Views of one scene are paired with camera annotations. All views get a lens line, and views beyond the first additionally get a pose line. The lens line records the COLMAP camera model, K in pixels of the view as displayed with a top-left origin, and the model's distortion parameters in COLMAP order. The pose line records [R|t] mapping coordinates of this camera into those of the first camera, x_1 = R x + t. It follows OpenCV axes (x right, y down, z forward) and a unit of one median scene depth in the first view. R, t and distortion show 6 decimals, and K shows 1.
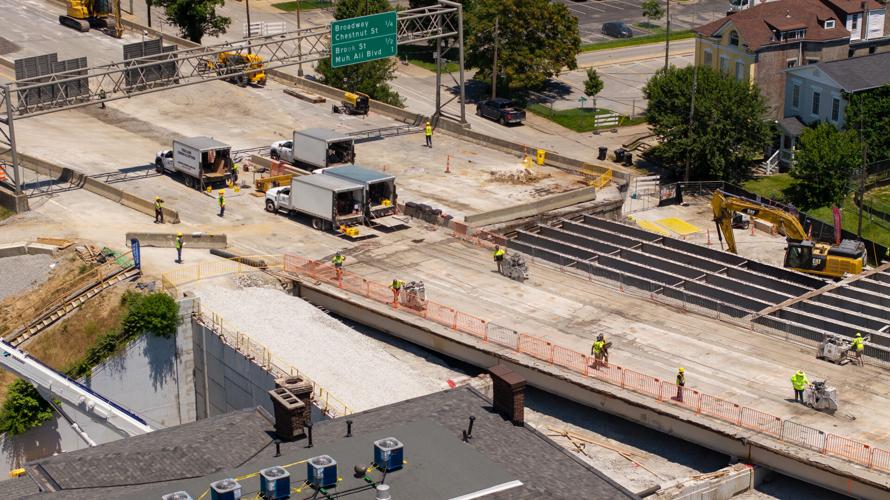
lens RADIAL K [[1799.9, 0, 445.0], [0, 1799.9, 250.0], [0, 0, 1]] dist [-0.187263, 1.375109]
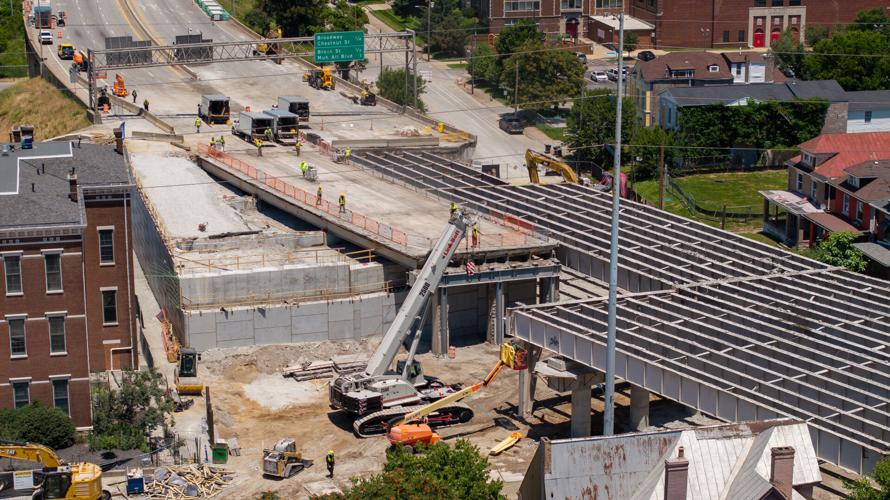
lens RADIAL K [[1799.9, 0, 445.0], [0, 1799.9, 250.0], [0, 0, 1]] dist [-0.187263, 1.375109]
pose [[0.947262, 0.078484, -0.310702, 0.503963], [-0.105715, 0.991803, -0.071771, 0.150783], [0.302522, 0.100832, 0.947794, -0.418190]]
